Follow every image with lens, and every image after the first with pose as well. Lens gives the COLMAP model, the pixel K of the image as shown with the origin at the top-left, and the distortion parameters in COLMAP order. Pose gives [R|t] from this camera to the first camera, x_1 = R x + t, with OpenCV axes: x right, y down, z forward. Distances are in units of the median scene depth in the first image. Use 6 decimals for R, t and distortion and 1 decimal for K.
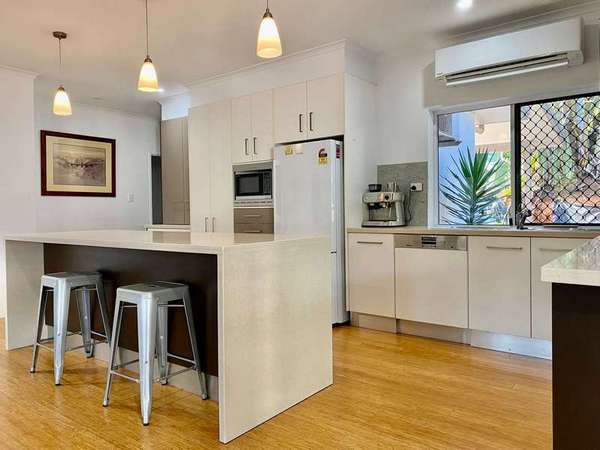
lens RADIAL K [[456.0, 0, 300.2], [0, 456.0, 224.1], [0, 0, 1]] dist [0.040363, -0.006646]
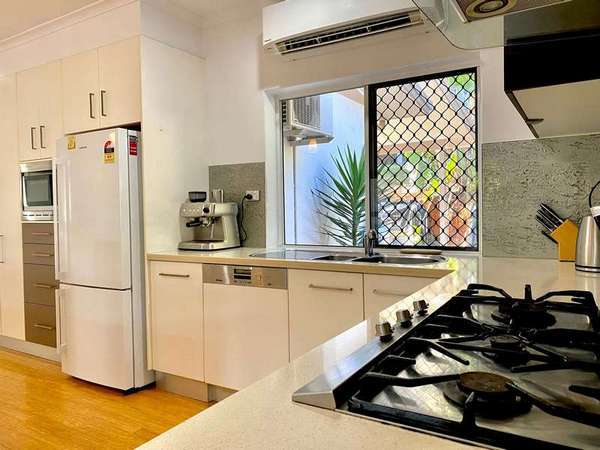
lens RADIAL K [[456.0, 0, 300.0], [0, 456.0, 225.0], [0, 0, 1]] dist [0.040363, -0.006646]
pose [[0.994825, -0.005827, 0.101440, 0.259680], [0.006113, 0.999978, -0.002507, -0.031704], [-0.101423, 0.003114, 0.994838, 0.258386]]
